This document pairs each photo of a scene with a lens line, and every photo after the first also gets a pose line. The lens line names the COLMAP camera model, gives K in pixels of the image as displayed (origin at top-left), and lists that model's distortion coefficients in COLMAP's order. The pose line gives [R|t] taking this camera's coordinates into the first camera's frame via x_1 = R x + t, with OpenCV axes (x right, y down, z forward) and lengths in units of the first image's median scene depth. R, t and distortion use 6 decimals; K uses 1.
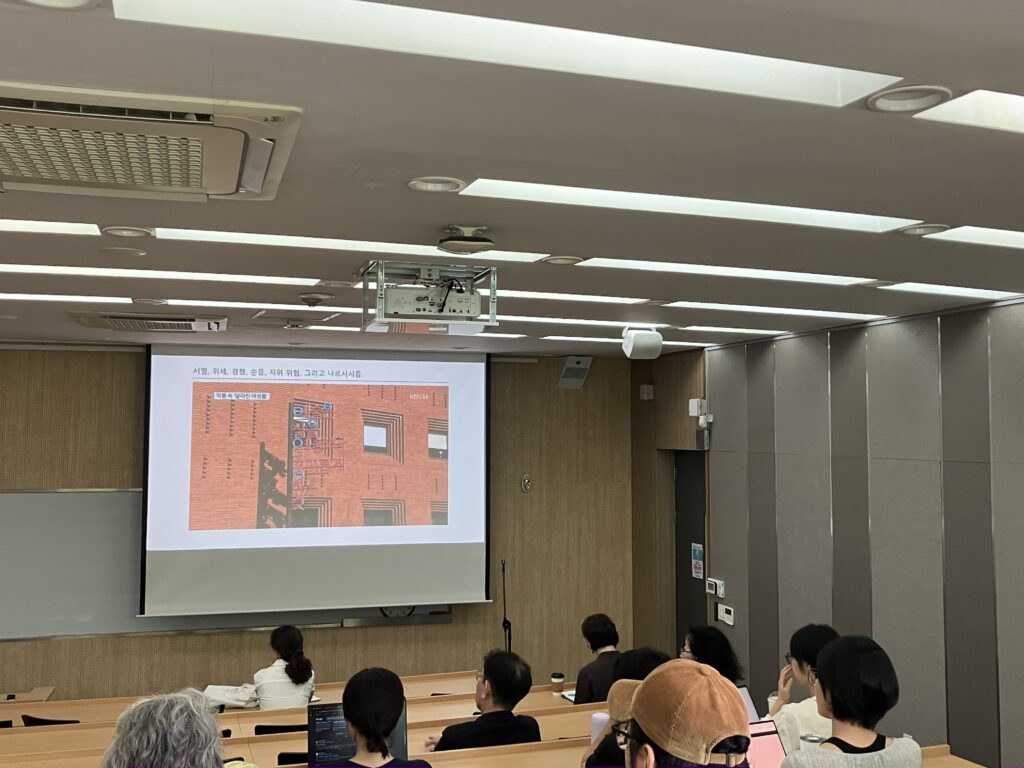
lens RADIAL K [[1044.0, 0, 489.7], [0, 1044.0, 387.2], [0, 0, 1]] dist [0.052790, 0.000000]
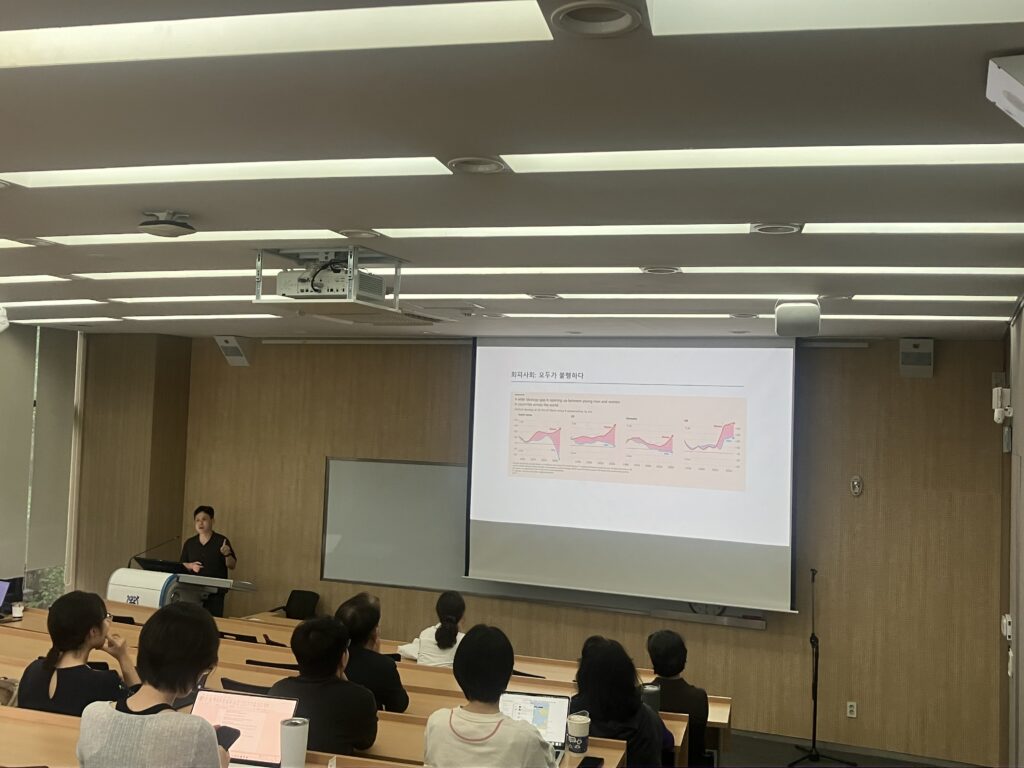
lens RADIAL K [[1044.0, 0, 515.7], [0, 1044.0, 389.5], [0, 0, 1]] dist [0.052790, 0.000000]
pose [[0.785054, 0.005372, -0.619404, 0.403775], [-0.004983, 0.999985, 0.002358, 0.012558], [0.619407, 0.001235, 0.785069, 0.150110]]
